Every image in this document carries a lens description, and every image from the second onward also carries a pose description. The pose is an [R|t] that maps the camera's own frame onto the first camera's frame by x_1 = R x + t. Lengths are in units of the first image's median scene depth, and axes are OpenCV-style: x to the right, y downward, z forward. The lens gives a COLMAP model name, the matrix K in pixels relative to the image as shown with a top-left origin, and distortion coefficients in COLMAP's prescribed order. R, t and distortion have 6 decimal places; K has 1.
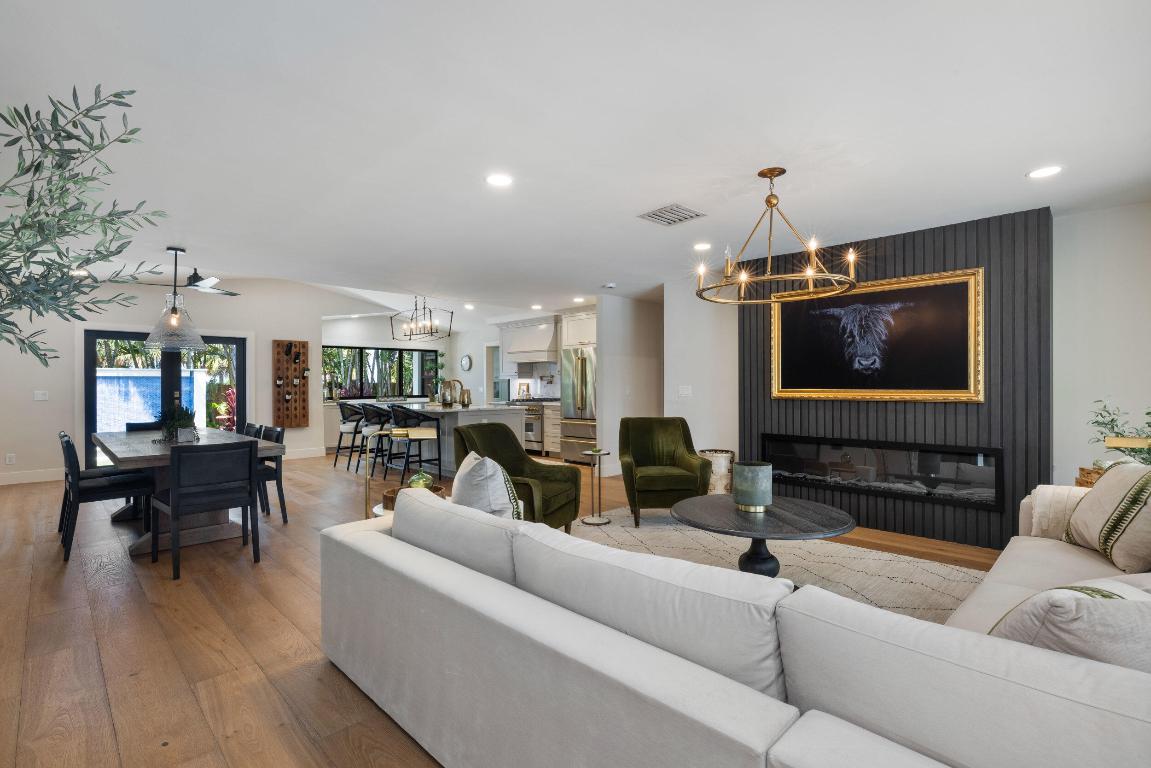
lens RADIAL K [[536.3, 0, 575.5], [0, 536.3, 384.0], [0, 0, 1]] dist [0.001421, 0.000374]
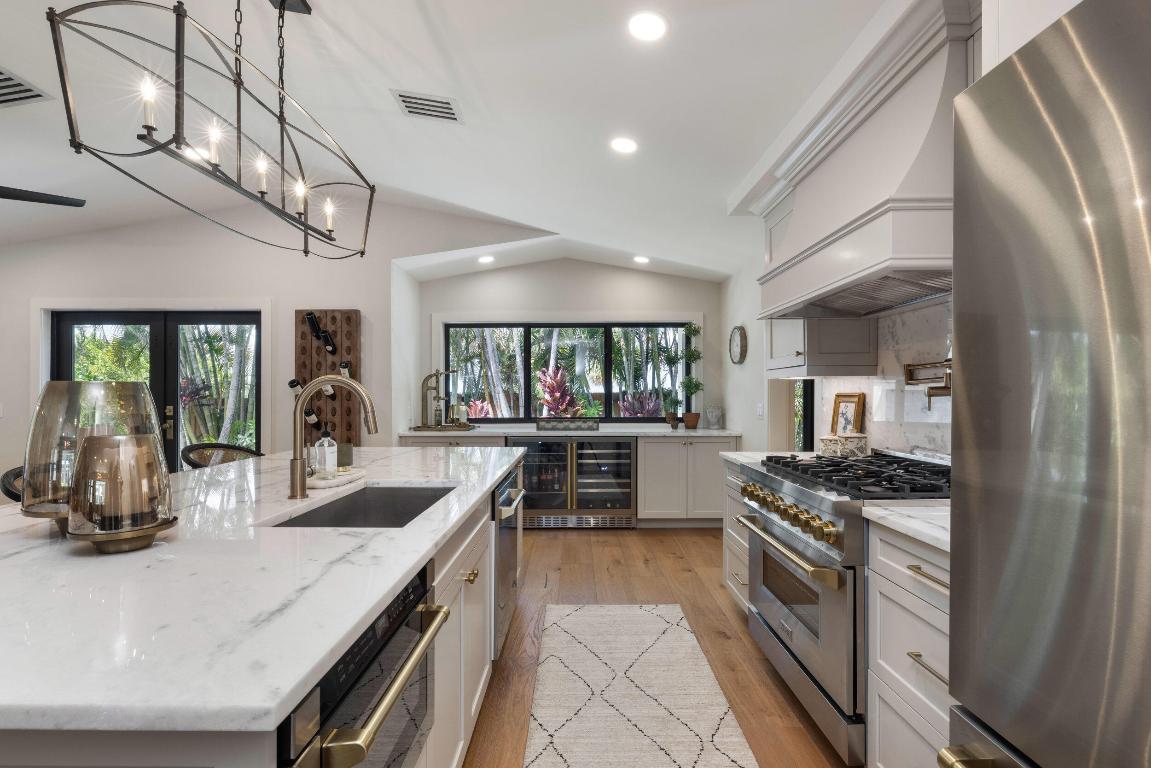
lens RADIAL K [[523.9, 0, 575.0], [0, 523.9, 397.9], [0, 0, 1]] dist [0.000310, 0.000041]
pose [[0.705678, 0.007263, -0.708496, -0.010738], [-0.004789, 0.999974, 0.005481, -0.001188], [0.708517, -0.000474, 0.705694, 1.597509]]
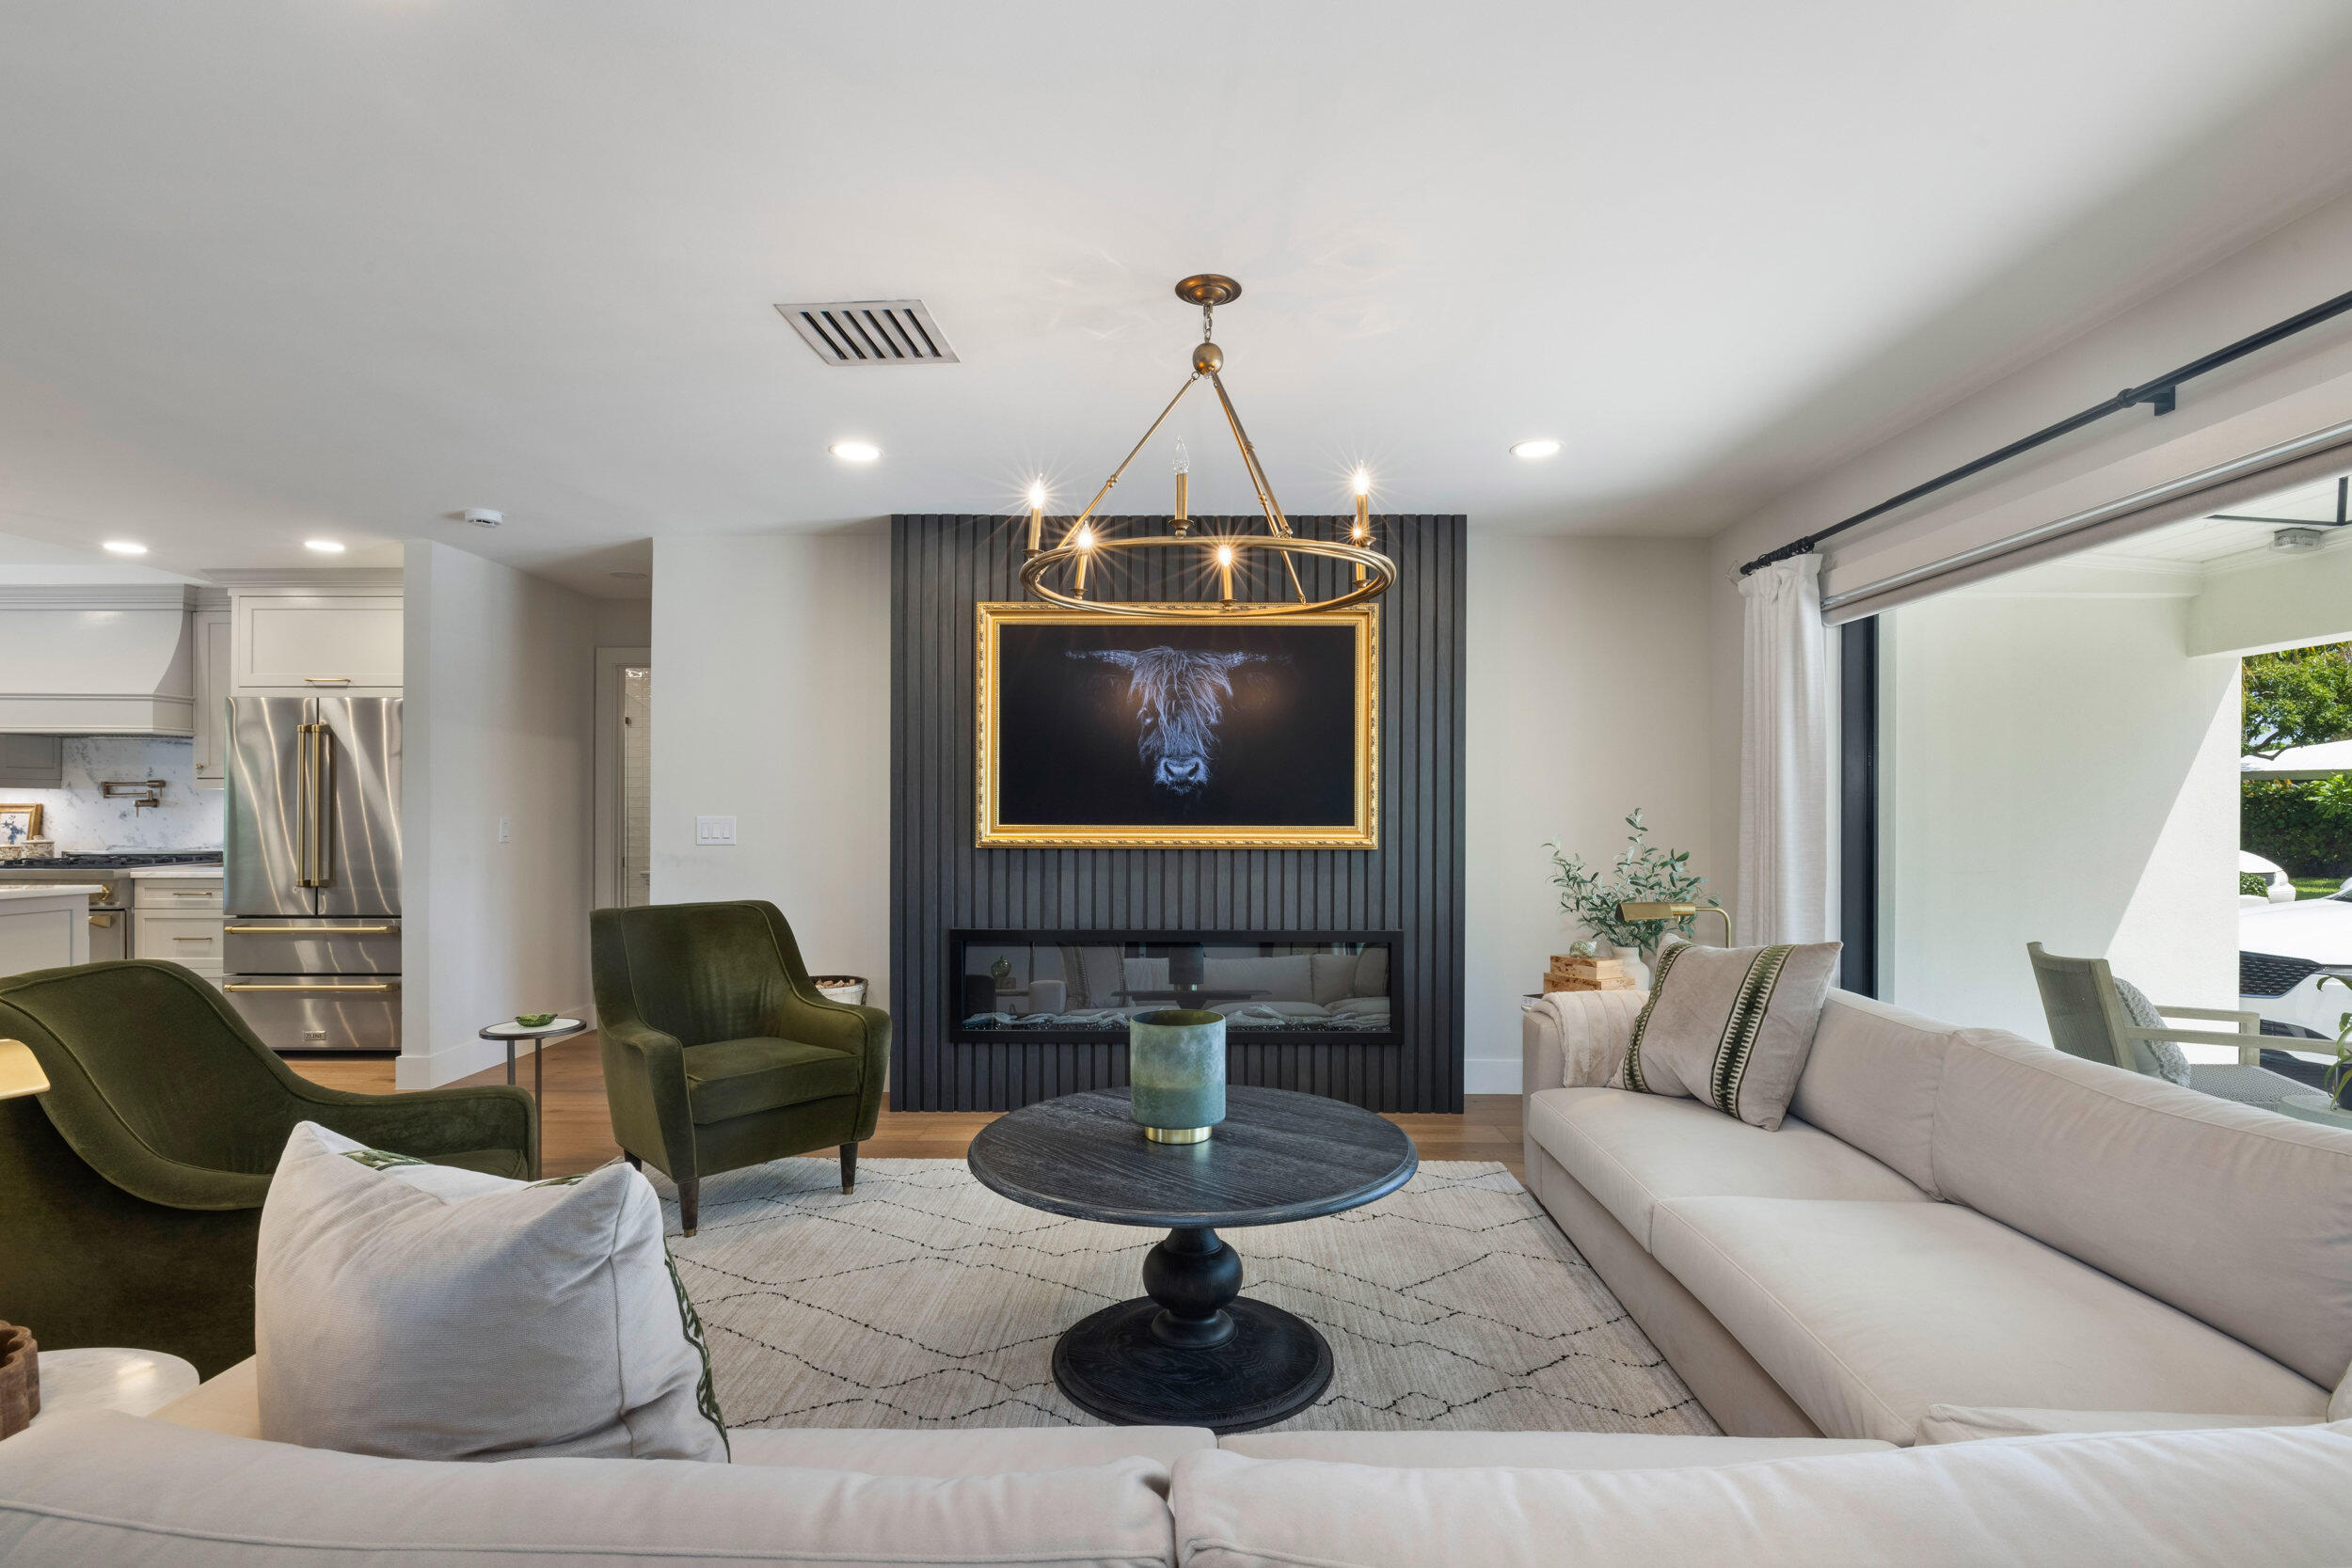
lens RADIAL K [[1117.2, 0, 1181.1], [0, 1117.2, 811.2], [0, 0, 1]] dist [-0.001673, 0.000338]
pose [[0.712658, 0.007439, 0.701472, -0.158501], [-0.006498, 0.999971, -0.004002, 0.001211], [-0.701481, -0.001706, 0.712686, 0.276991]]
